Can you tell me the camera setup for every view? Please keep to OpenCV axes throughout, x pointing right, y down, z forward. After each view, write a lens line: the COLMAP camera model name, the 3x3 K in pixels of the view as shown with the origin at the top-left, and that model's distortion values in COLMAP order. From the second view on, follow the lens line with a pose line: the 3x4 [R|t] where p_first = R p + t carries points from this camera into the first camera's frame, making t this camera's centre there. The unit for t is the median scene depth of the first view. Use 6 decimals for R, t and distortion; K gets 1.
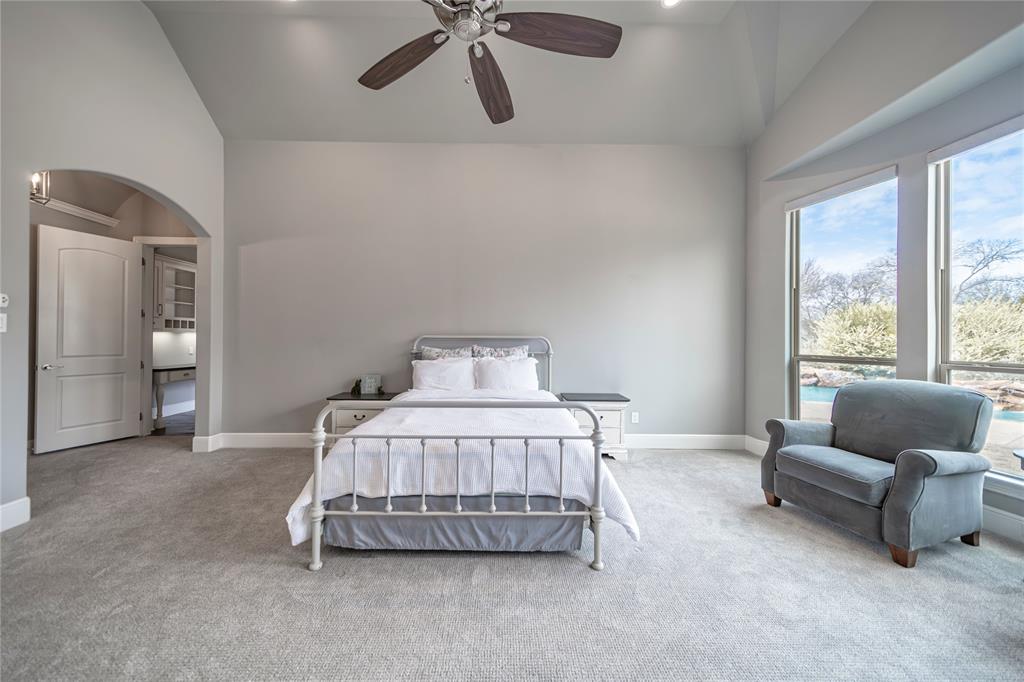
lens RADIAL K [[356.5, 0, 509.2], [0, 356.5, 337.7], [0, 0, 1]] dist [0.006495, -0.000045]
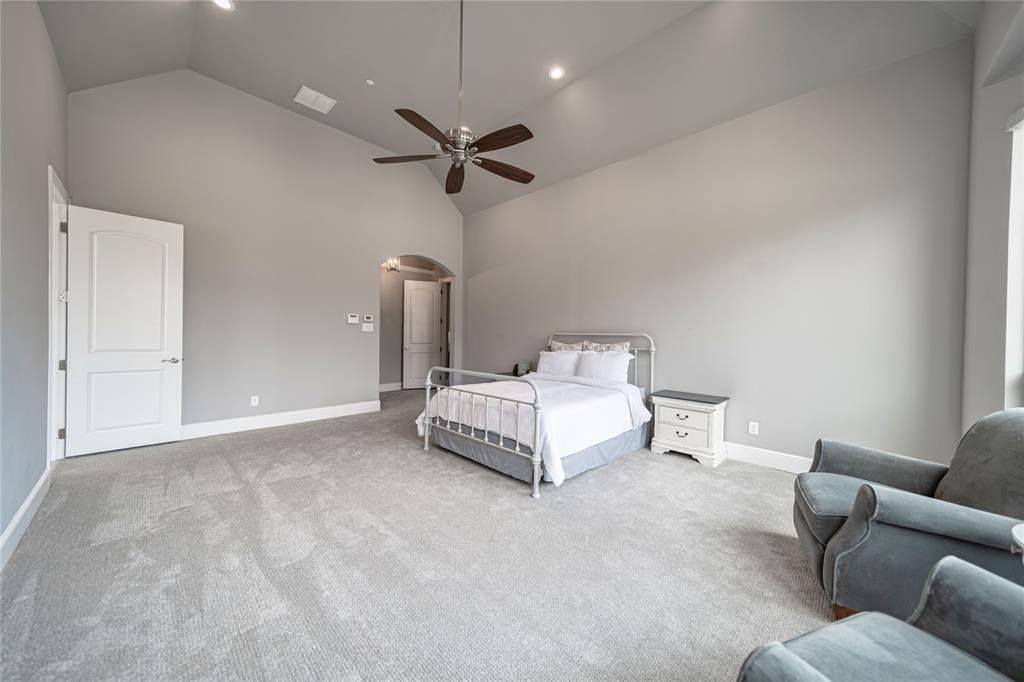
lens RADIAL K [[356.5, 0, 509.2], [0, 356.5, 337.7], [0, 0, 1]] dist [0.006495, -0.000045]
pose [[0.705903, 0.010321, -0.708234, 1.090489], [-0.006511, 0.999946, 0.008083, 0.002951], [0.708279, -0.001095, 0.705932, -0.063122]]
